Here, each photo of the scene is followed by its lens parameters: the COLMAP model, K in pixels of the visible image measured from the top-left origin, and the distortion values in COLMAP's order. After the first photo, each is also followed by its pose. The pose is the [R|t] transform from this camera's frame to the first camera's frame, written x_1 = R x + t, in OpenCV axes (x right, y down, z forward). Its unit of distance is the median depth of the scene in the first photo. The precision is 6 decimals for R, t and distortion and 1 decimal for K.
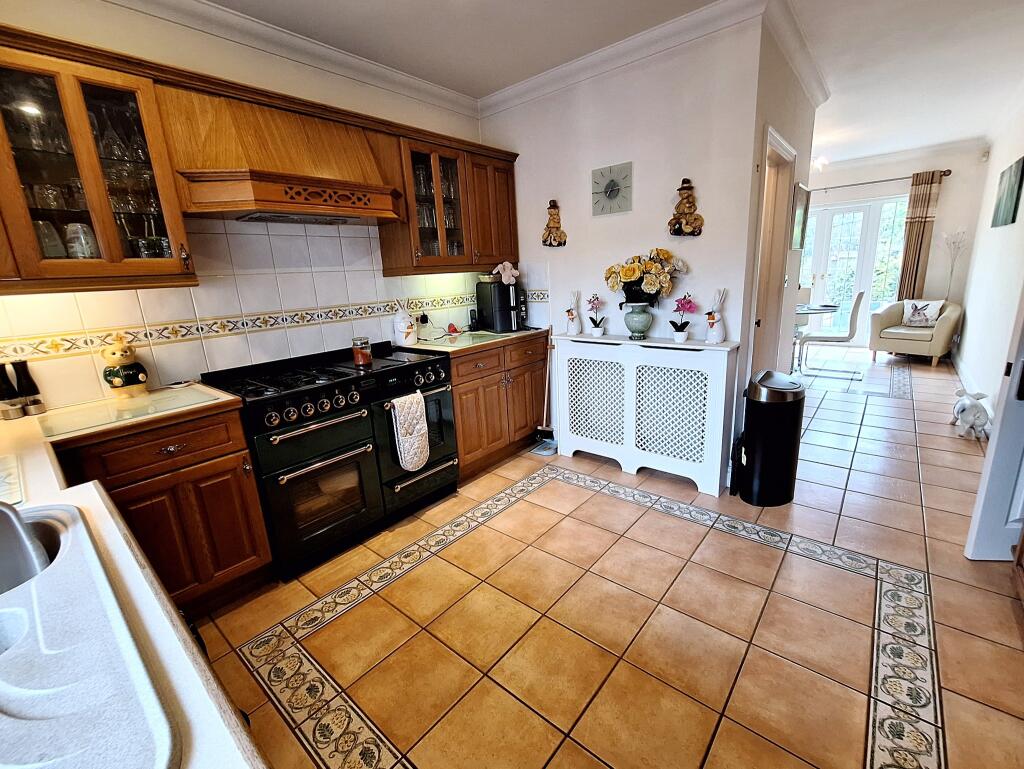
lens RADIAL K [[444.2, 0, 517.5], [0, 444.2, 383.5], [0, 0, 1]] dist [0.000077, -0.000013]
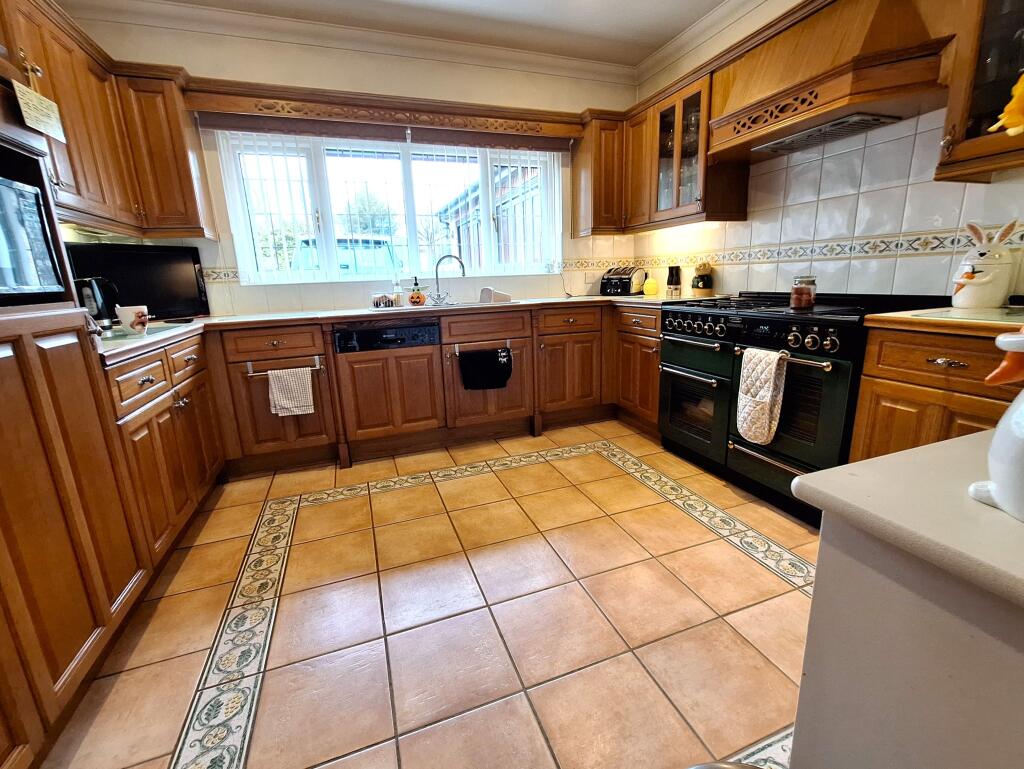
lens RADIAL K [[444.2, 0, 517.5], [0, 444.2, 383.5], [0, 0, 1]] dist [0.000077, -0.000013]
pose [[-0.493330, 0.272260, -0.826136, 0.917599], [-0.147299, 0.909889, 0.387821, -0.230872], [0.857280, 0.313013, -0.408772, 1.331475]]
